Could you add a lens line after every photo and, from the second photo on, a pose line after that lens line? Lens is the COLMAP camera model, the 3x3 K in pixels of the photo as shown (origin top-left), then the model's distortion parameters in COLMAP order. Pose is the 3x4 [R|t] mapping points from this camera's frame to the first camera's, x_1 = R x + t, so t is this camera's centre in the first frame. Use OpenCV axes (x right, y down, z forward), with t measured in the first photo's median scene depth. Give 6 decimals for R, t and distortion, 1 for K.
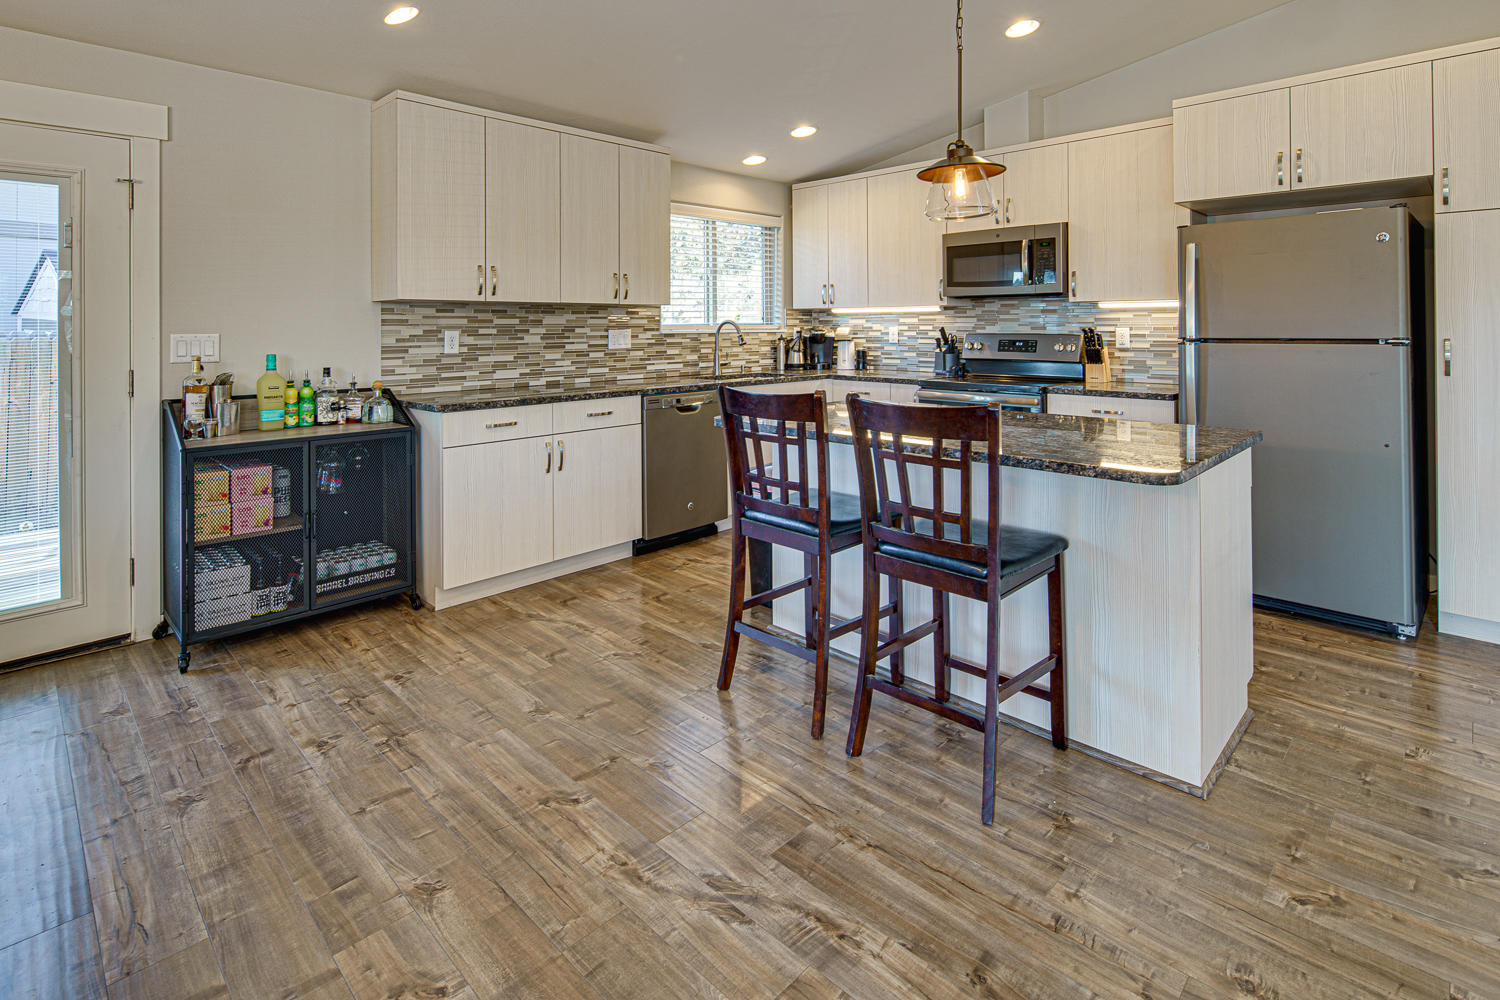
lens RADIAL K [[763.6, 0, 745.0], [0, 763.6, 371.8], [0, 0, 1]] dist [0.039885, 0.000070]
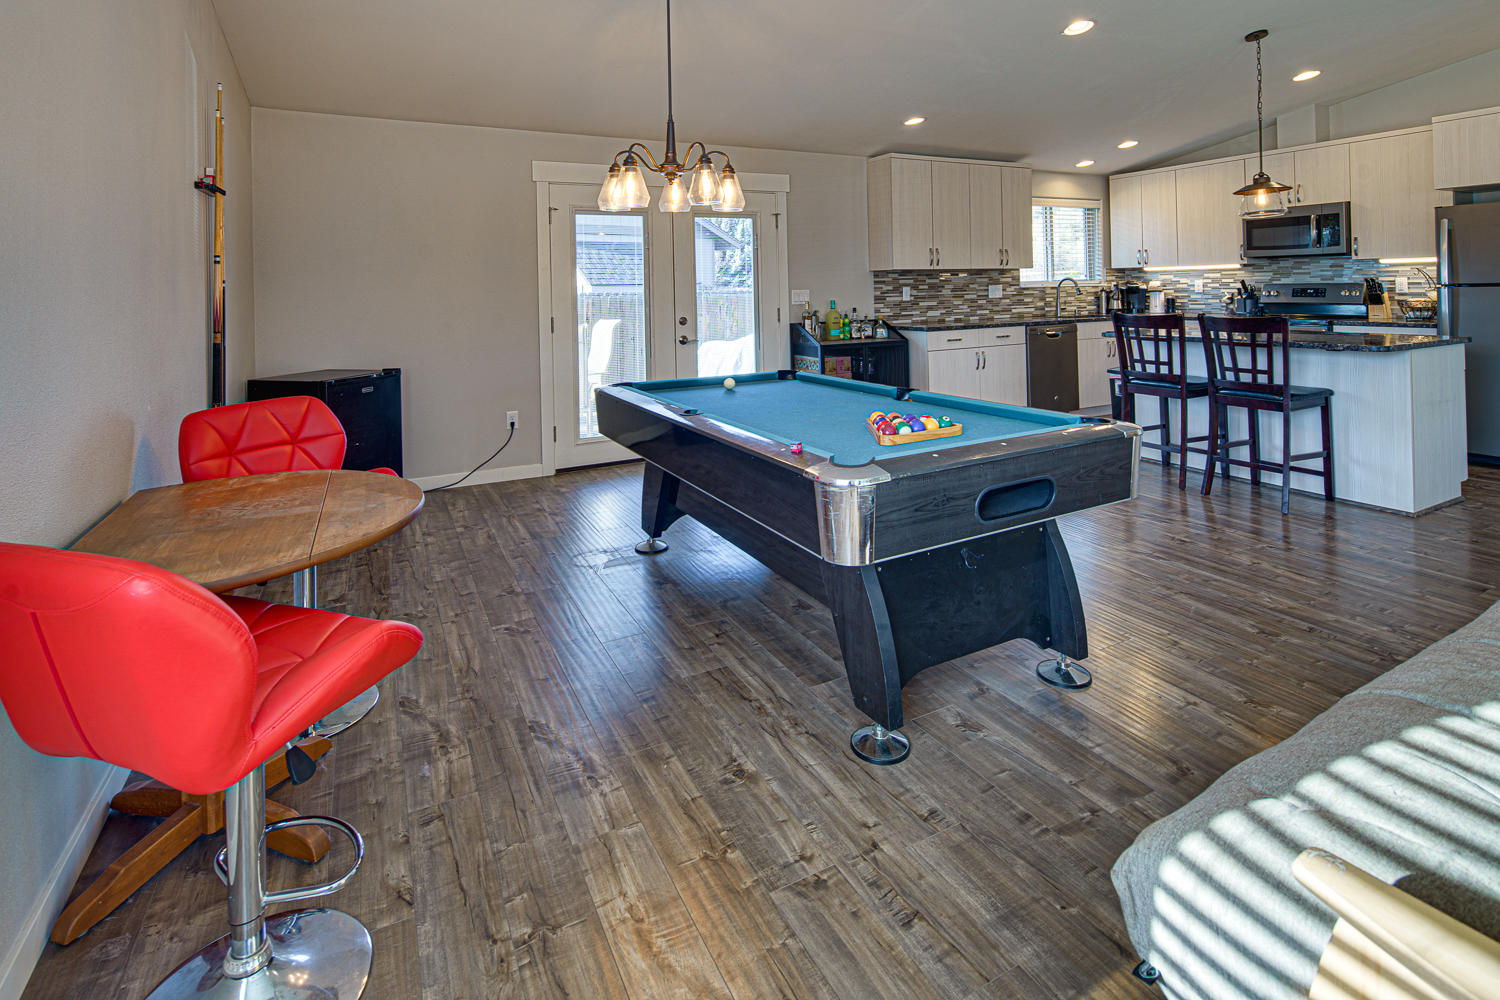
lens RADIAL K [[775.9, 0, 743.8], [0, 775.9, 311.8], [0, 0, 1]] dist [0.029996, -0.000735]
pose [[0.956559, -0.005072, -0.291494, -0.201729], [-0.002676, 0.999654, -0.026173, 0.041046], [0.291526, 0.025816, 0.956215, -0.645834]]
